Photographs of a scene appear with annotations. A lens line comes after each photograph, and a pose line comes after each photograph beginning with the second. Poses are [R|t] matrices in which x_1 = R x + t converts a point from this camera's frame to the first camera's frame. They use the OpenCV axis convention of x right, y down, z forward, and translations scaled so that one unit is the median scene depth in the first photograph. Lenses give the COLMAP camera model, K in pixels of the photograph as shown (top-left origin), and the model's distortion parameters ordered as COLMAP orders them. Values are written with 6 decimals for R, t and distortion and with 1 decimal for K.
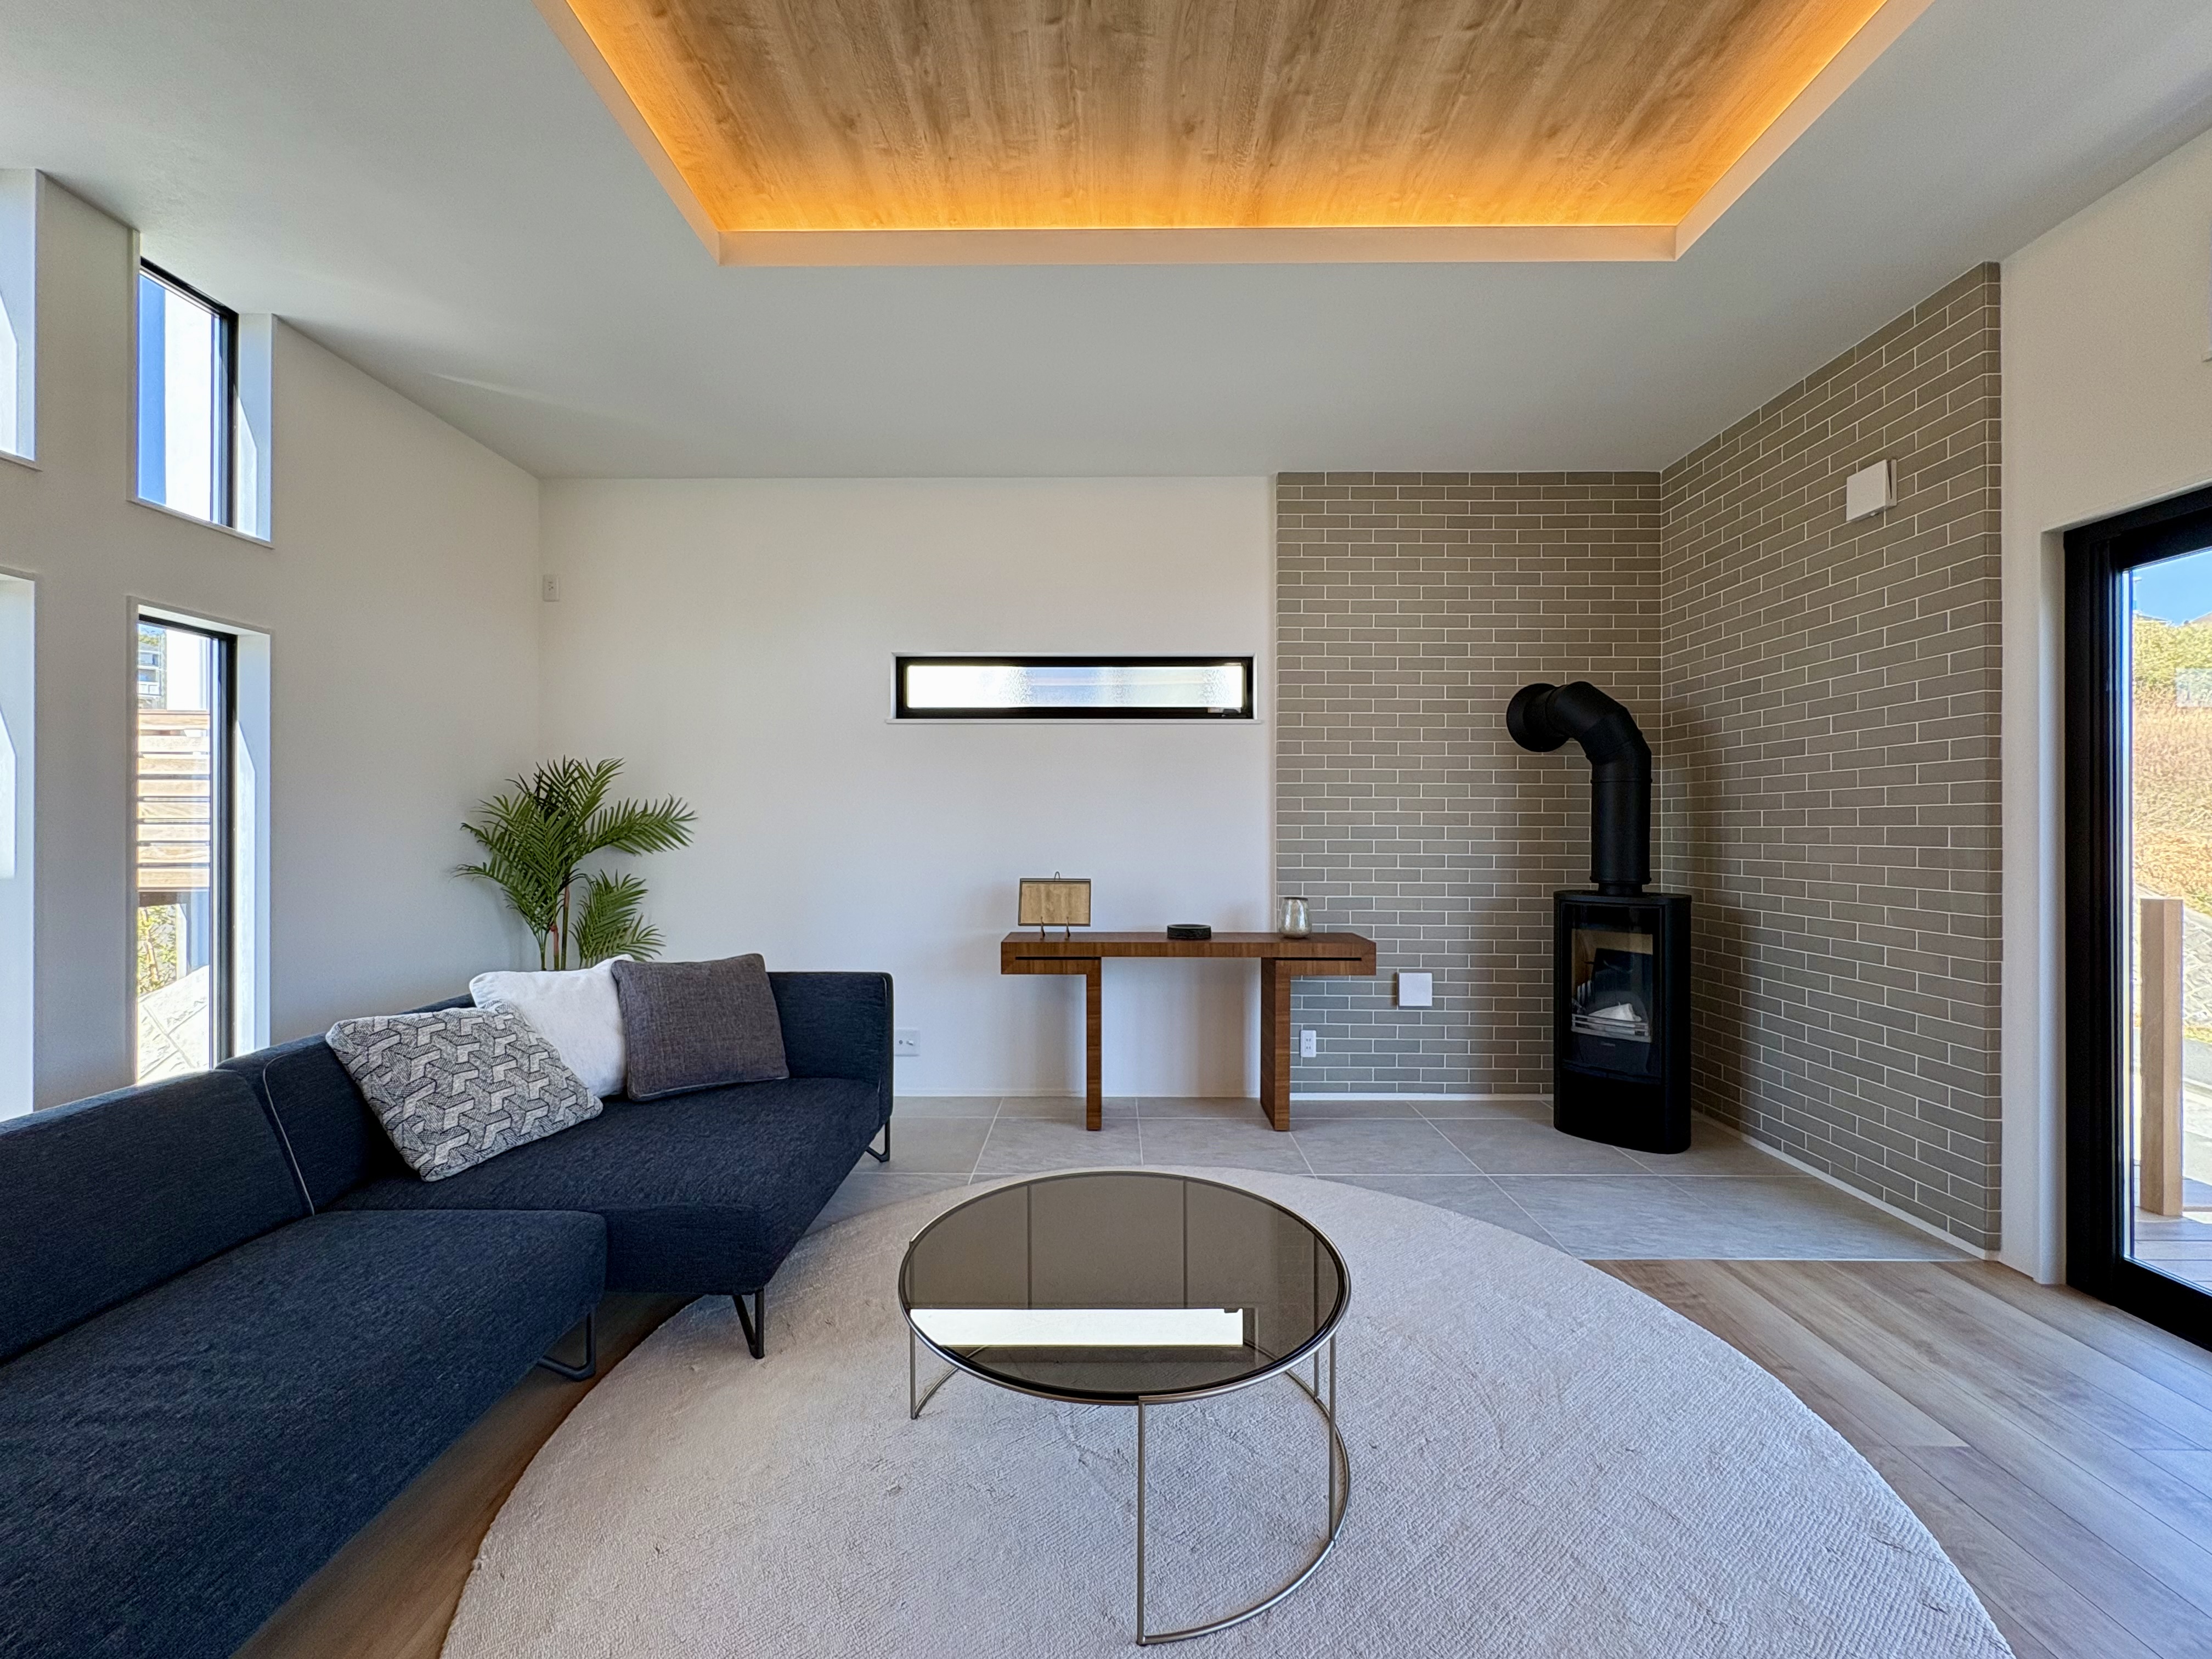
lens RADIAL K [[875.2, 0, 1111.1], [0, 875.2, 824.8], [0, 0, 1]] dist [-0.002234, 0.000954]
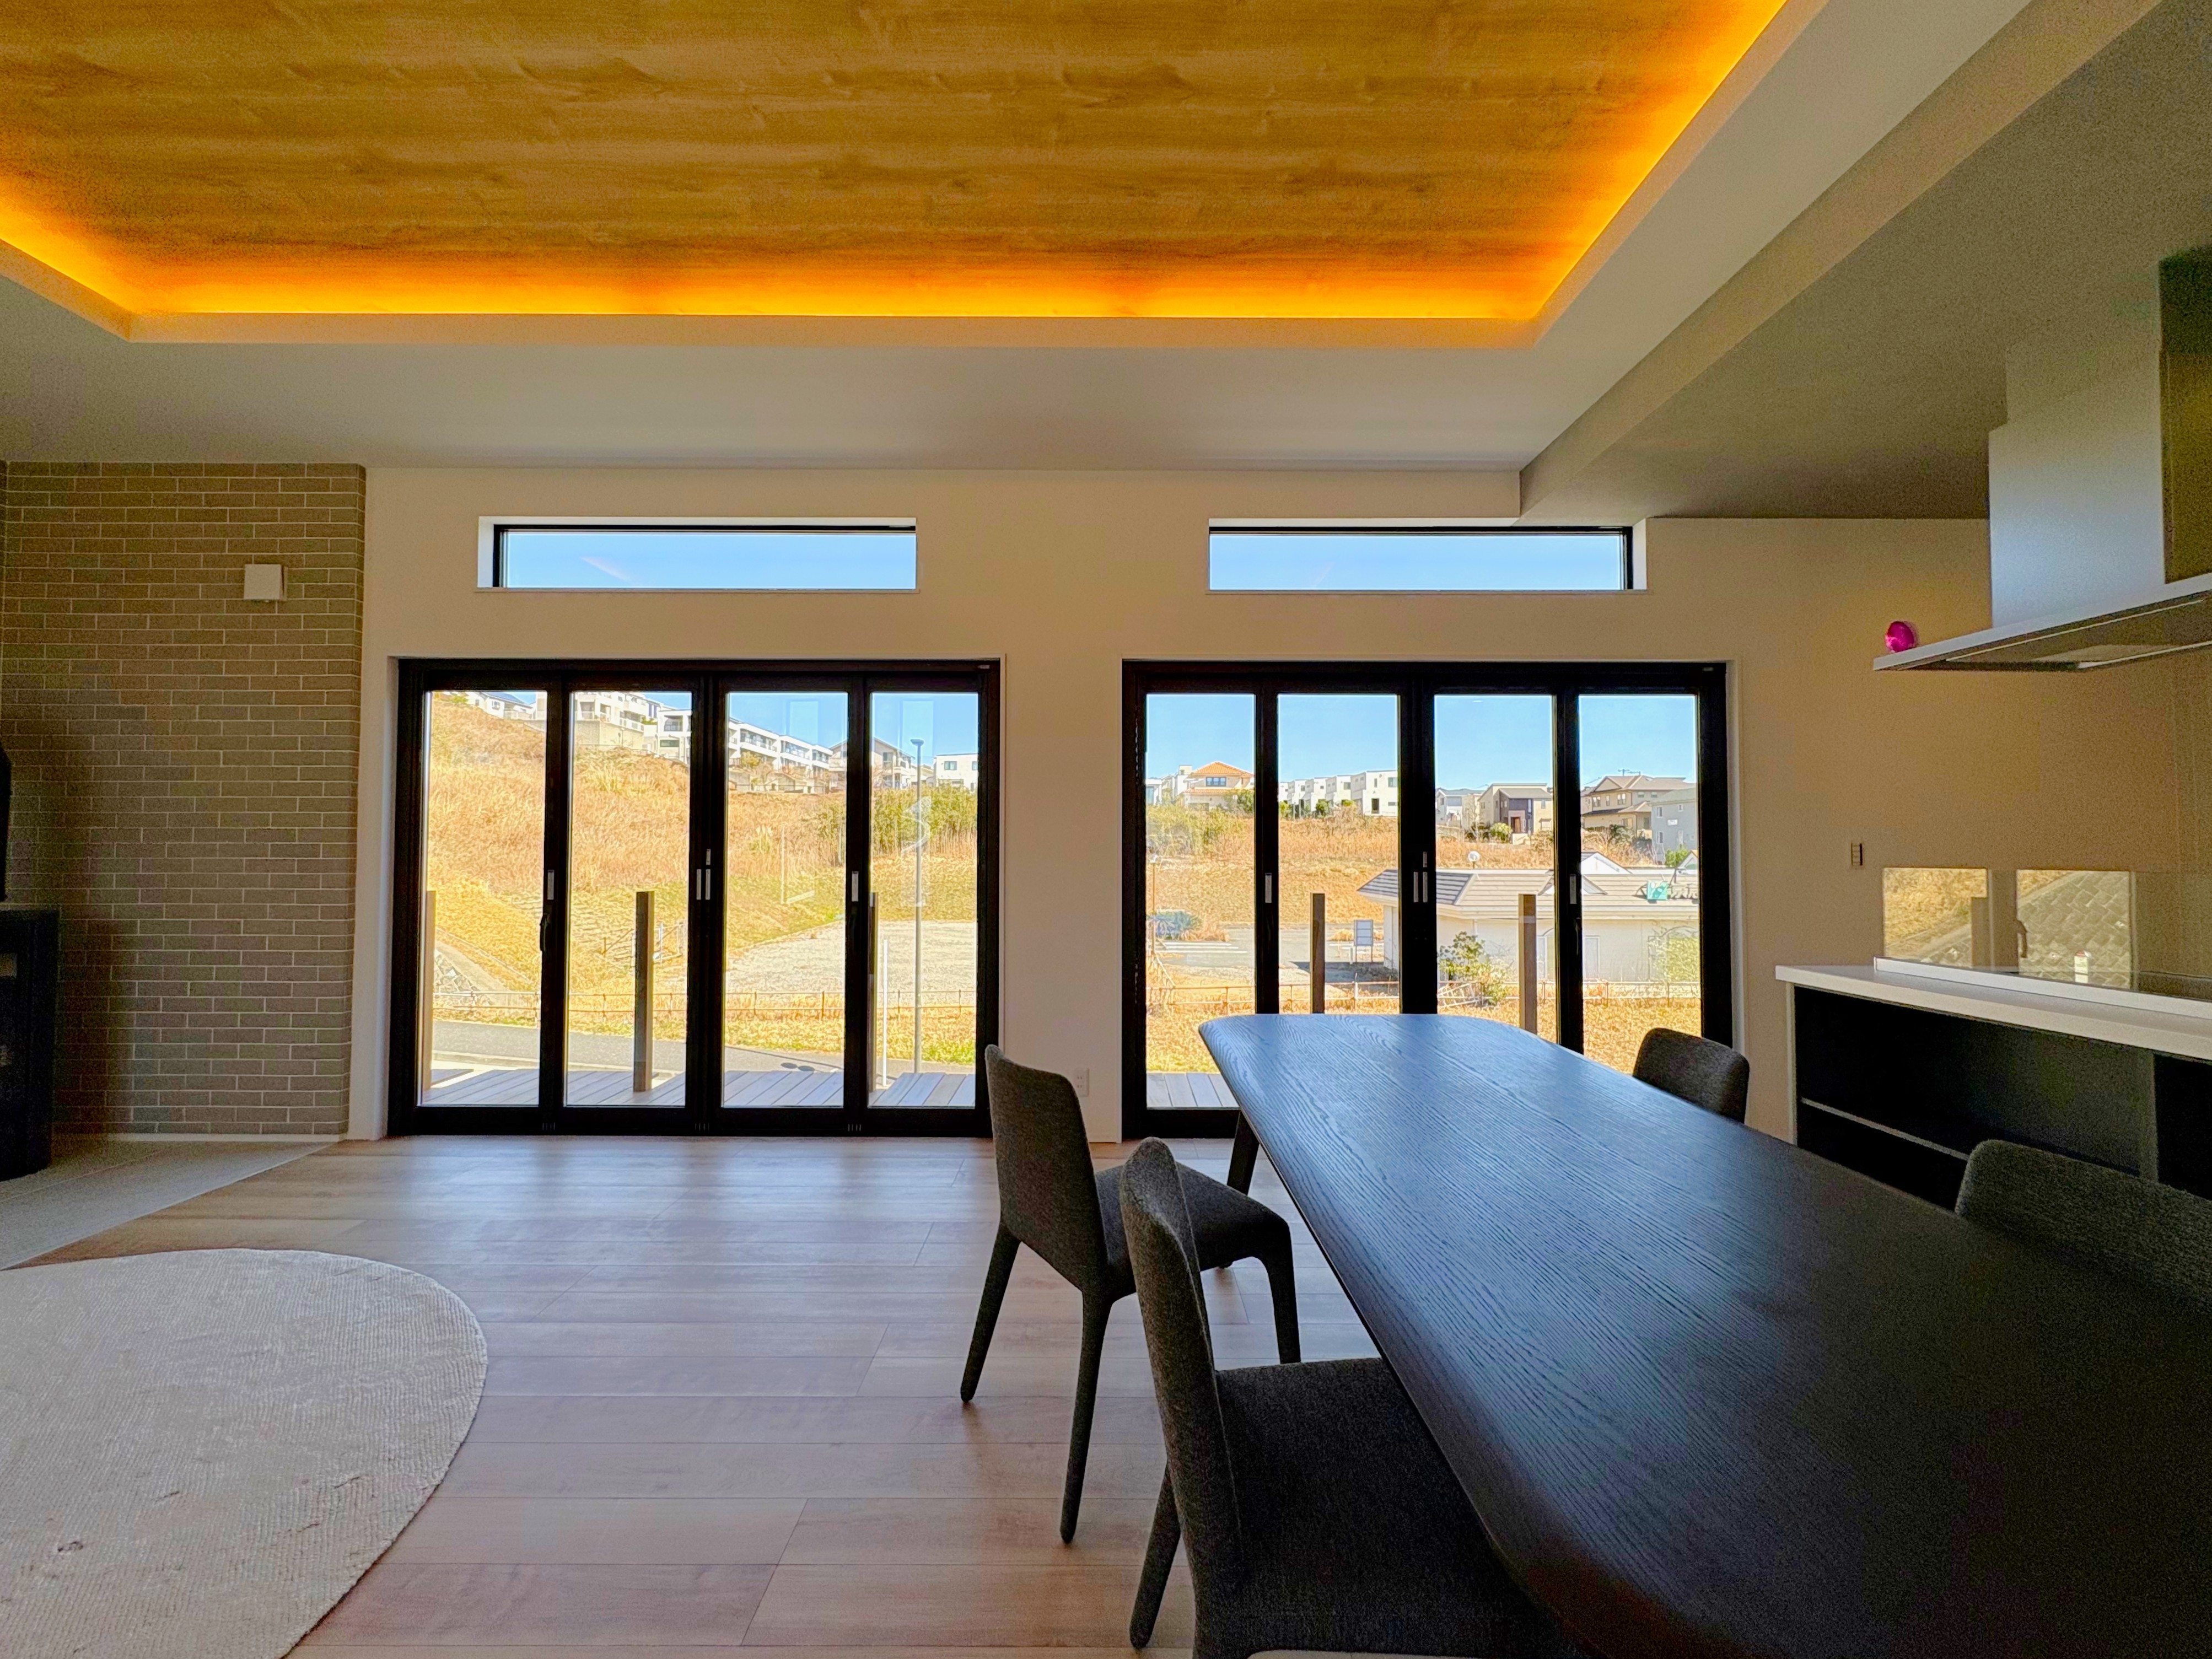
lens RADIAL K [[875.1, 0, 1109.4], [0, 875.1, 826.6], [0, 0, 1]] dist [-0.002234, 0.000954]
pose [[-0.011770, 0.018148, 0.999766, -0.475652], [-0.009228, 0.999791, -0.018257, -0.011183], [-0.999888, -0.009441, -0.011600, -0.259066]]
